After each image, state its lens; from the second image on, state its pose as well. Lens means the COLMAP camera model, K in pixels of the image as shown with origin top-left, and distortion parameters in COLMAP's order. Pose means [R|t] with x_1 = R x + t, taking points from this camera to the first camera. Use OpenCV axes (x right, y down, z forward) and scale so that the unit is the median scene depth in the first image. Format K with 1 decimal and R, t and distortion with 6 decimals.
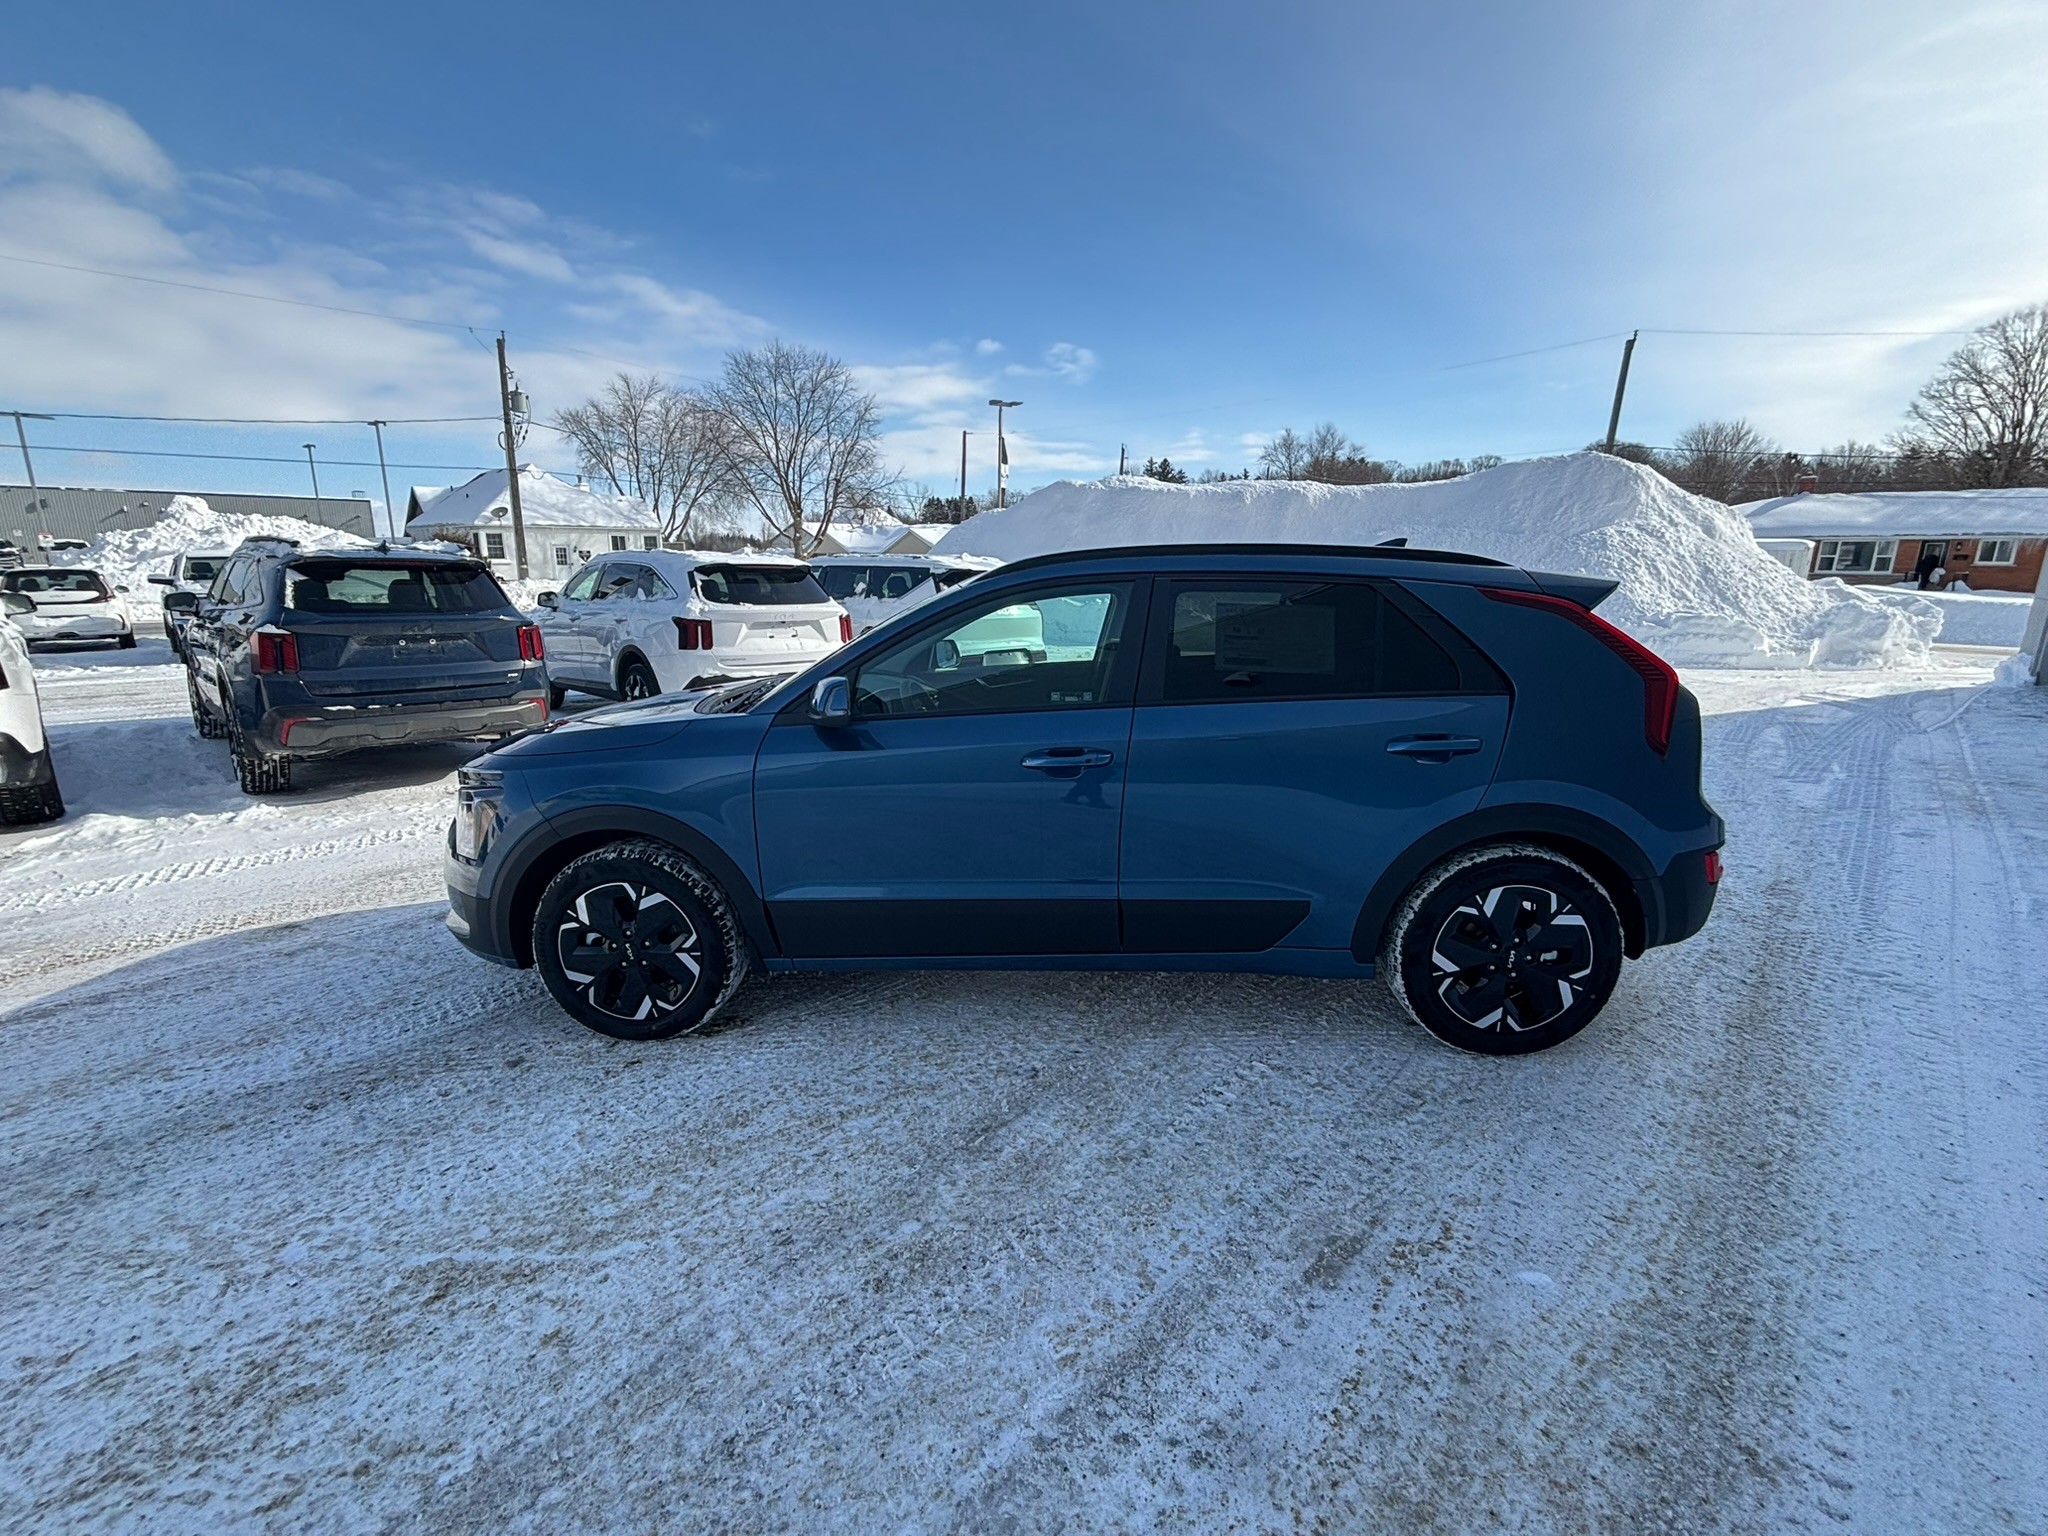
lens RADIAL K [[897.3, 0, 1024.0], [0, 897.3, 768.0], [0, 0, 1]] dist [-0.012817, 0.008395]
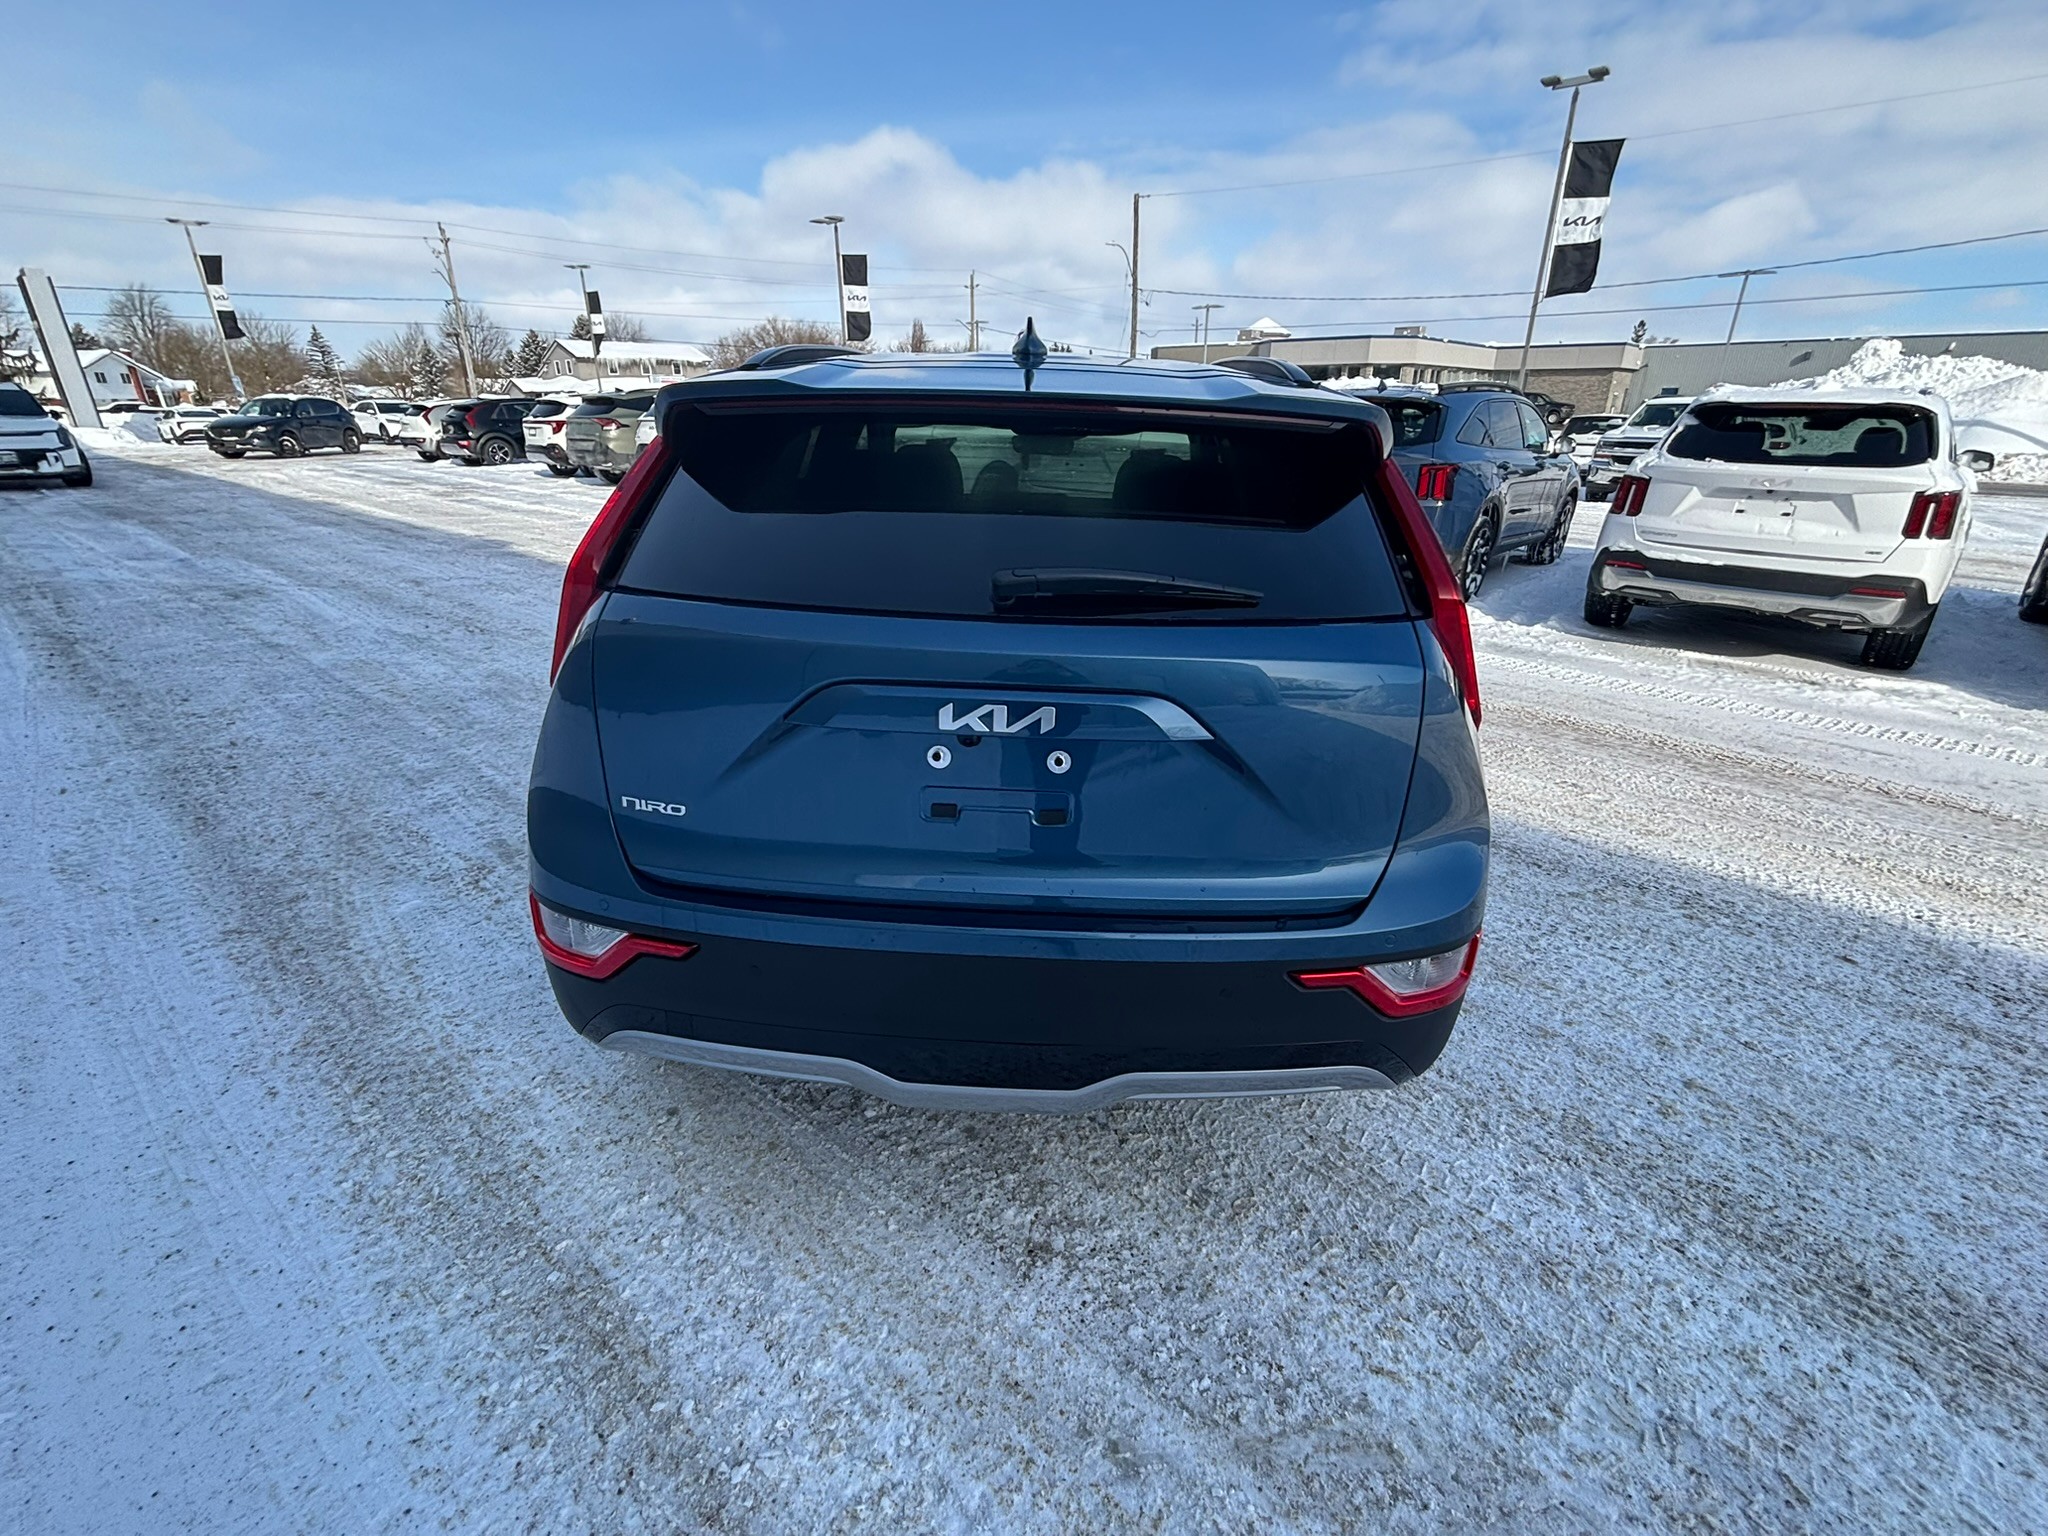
lens RADIAL K [[897.3, 0, 1024.0], [0, 897.3, 768.0], [0, 0, 1]] dist [-0.012817, 0.008395]
pose [[0.020384, 0.373863, -0.927260, 0.188360], [-0.232040, 0.903897, 0.359342, -0.036875], [0.972493, 0.207837, 0.105176, 0.180751]]
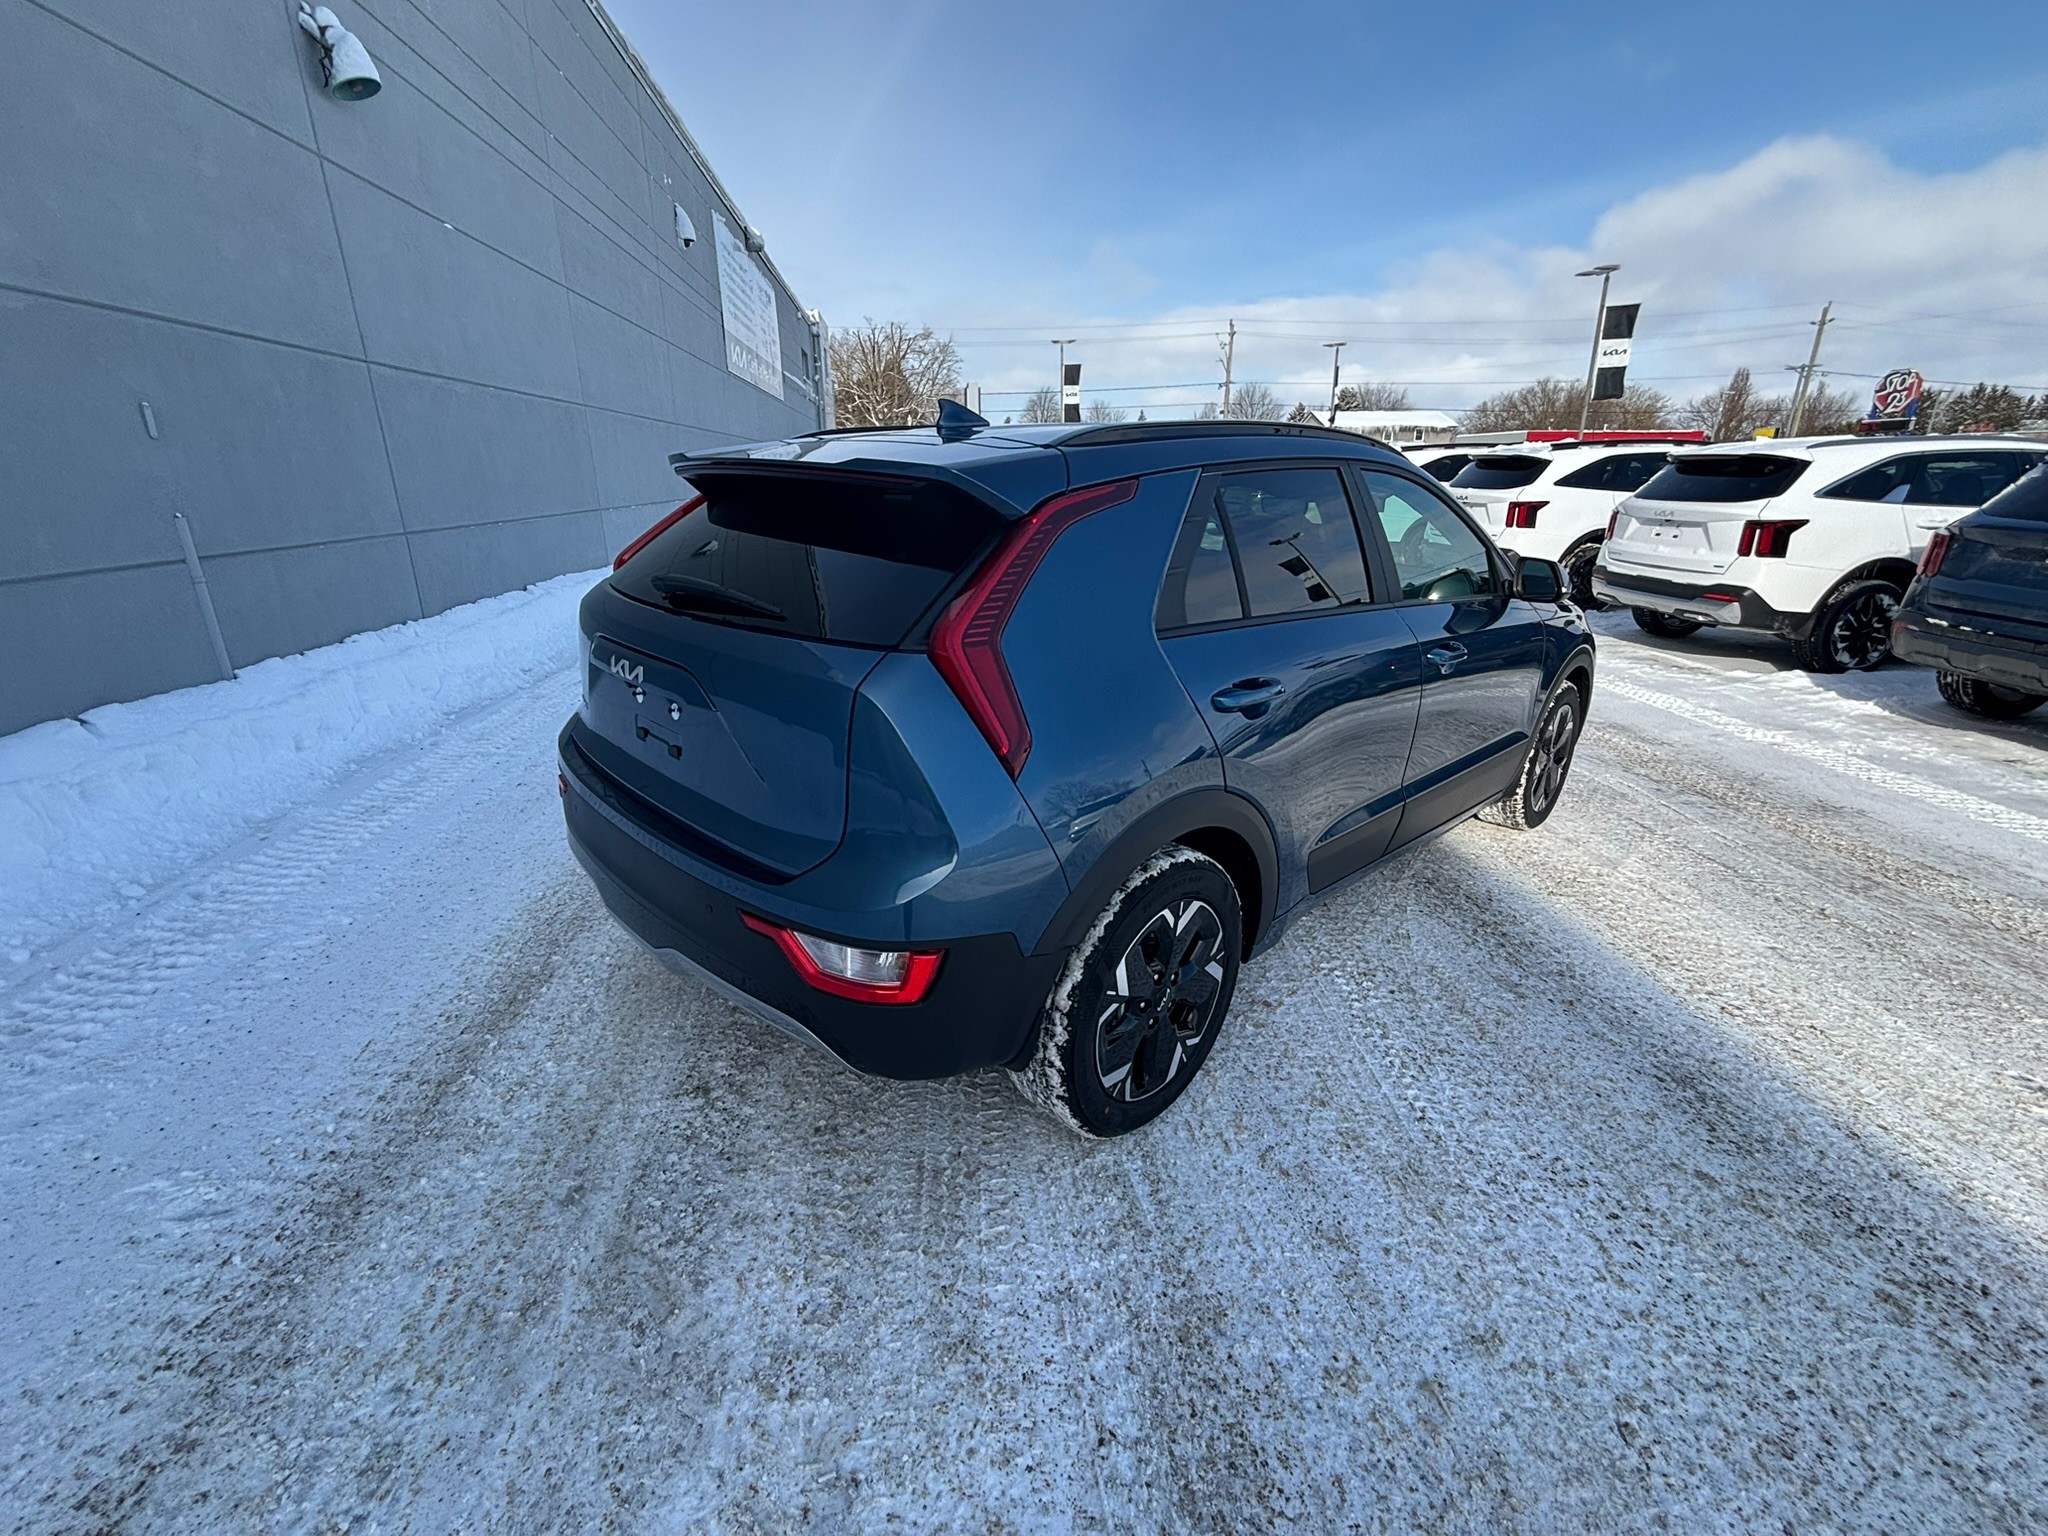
lens RADIAL K [[897.3, 0, 1024.0], [0, 897.3, 768.0], [0, 0, 1]] dist [-0.012817, 0.008395]
pose [[-0.670196, 0.233946, -0.704348, 0.168763], [-0.169673, 0.875593, 0.452270, -0.059953], [0.722529, 0.422618, -0.547125, 0.278982]]
